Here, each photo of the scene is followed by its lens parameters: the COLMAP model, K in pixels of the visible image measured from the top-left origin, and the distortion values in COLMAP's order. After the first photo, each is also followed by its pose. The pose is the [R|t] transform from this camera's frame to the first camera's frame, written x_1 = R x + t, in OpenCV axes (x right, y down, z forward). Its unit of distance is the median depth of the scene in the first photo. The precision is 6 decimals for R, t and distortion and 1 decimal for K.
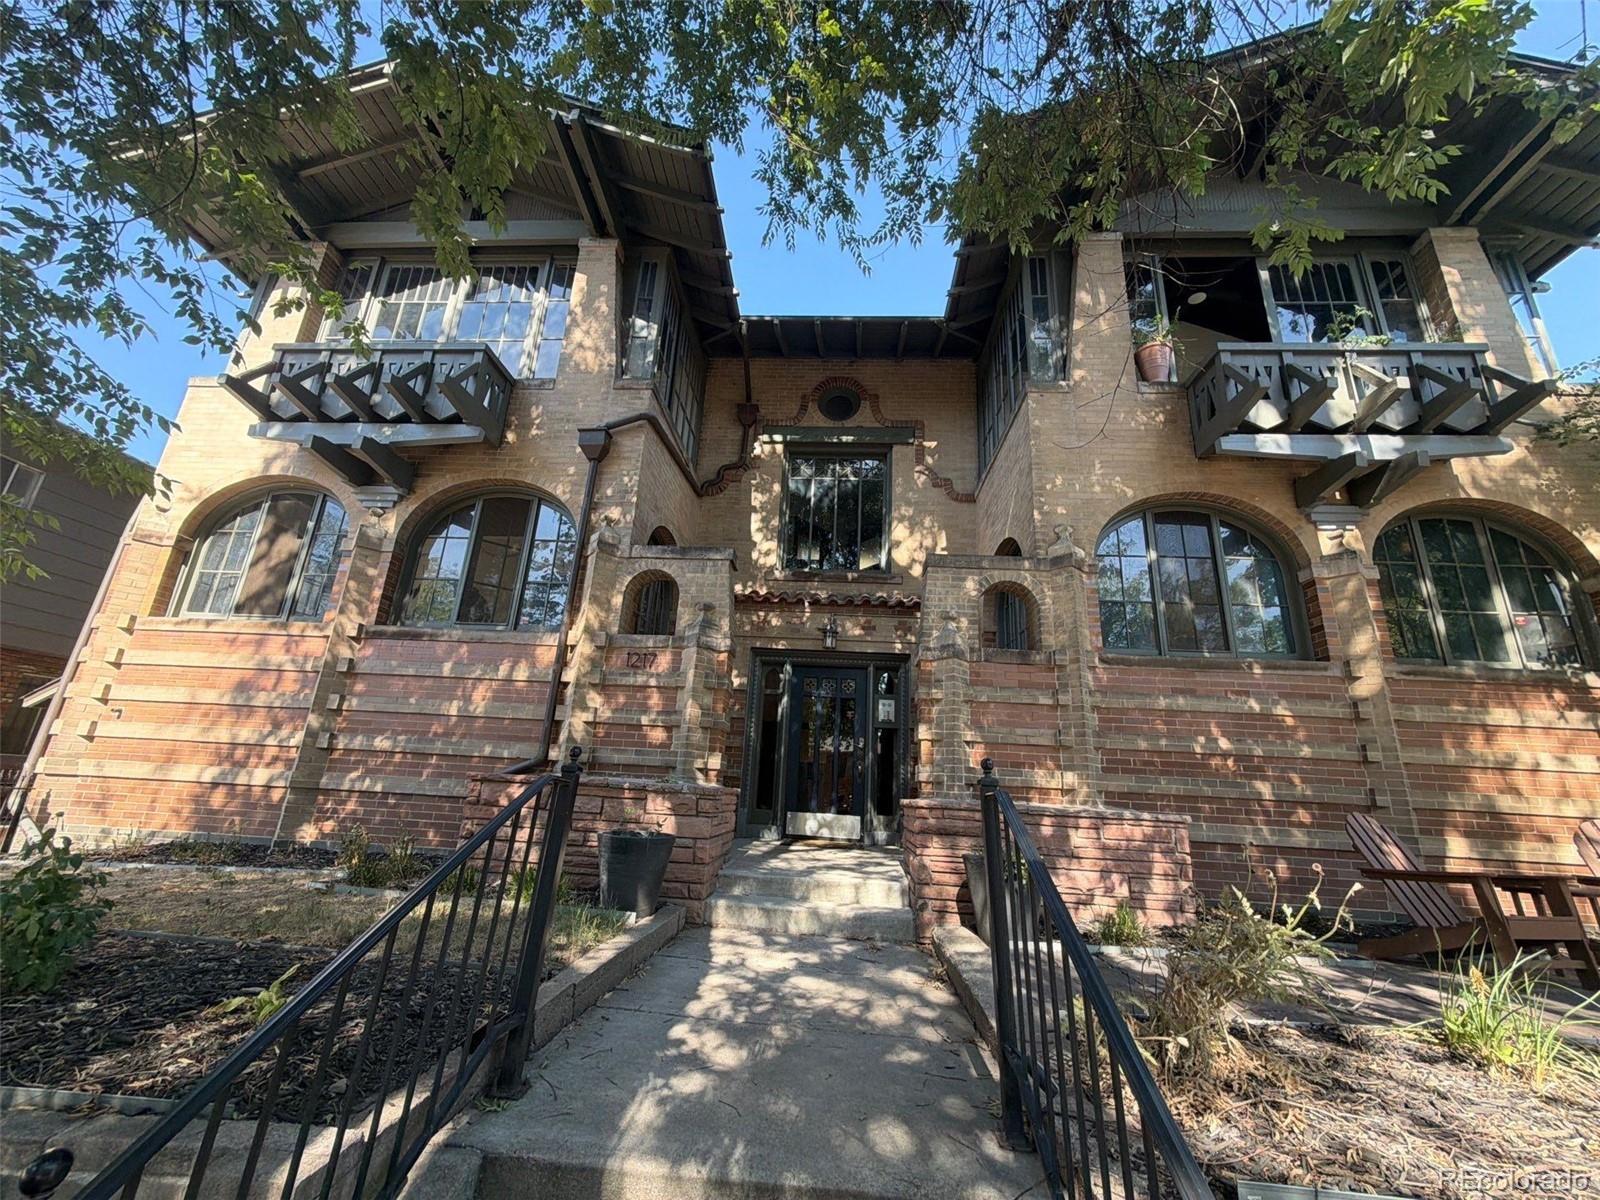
lens RADIAL K [[630.8, 0, 797.1], [0, 630.8, 604.7], [0, 0, 1]] dist [-0.000381, 0.000261]
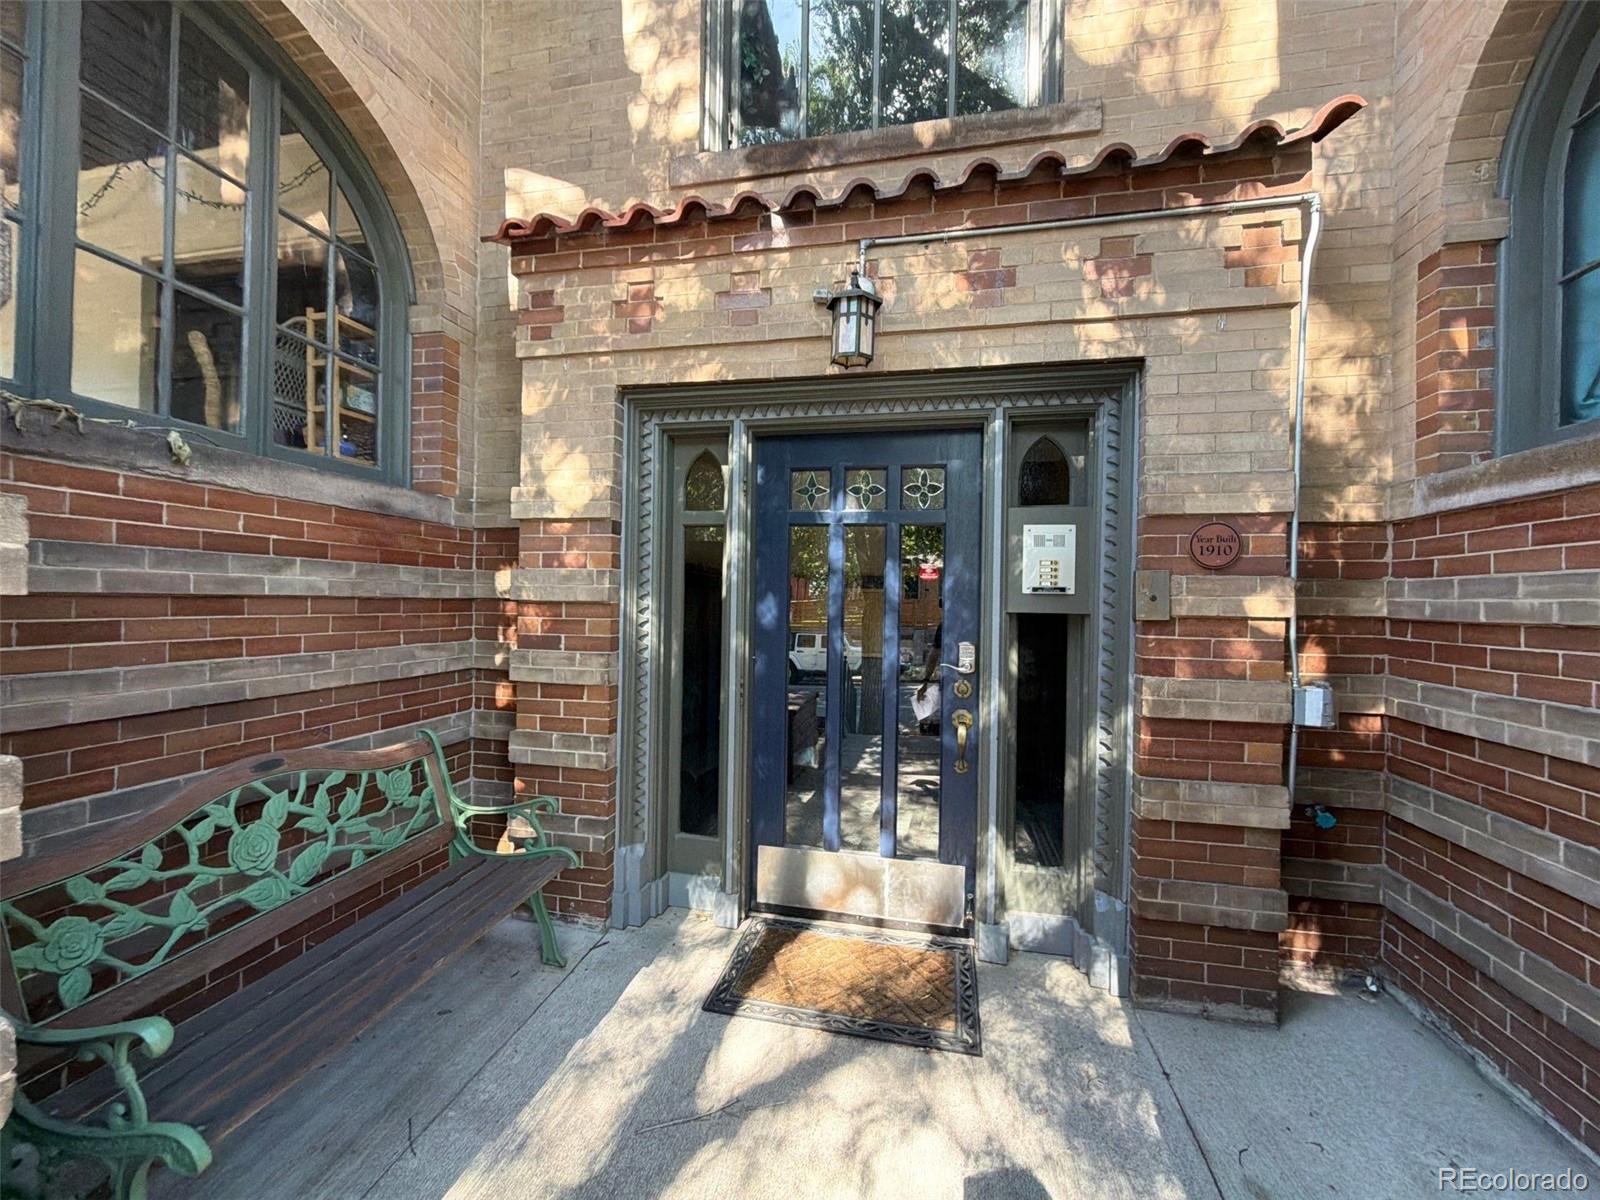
lens RADIAL K [[643.7, 0, 800.0], [0, 643.7, 600.0], [0, 0, 1]] dist [-0.000540, -0.000065]
pose [[0.988475, -0.035605, -0.147139, 0.090421], [0.076453, 0.956304, 0.282202, 0.120017], [0.130661, -0.290199, 0.948004, 0.919974]]
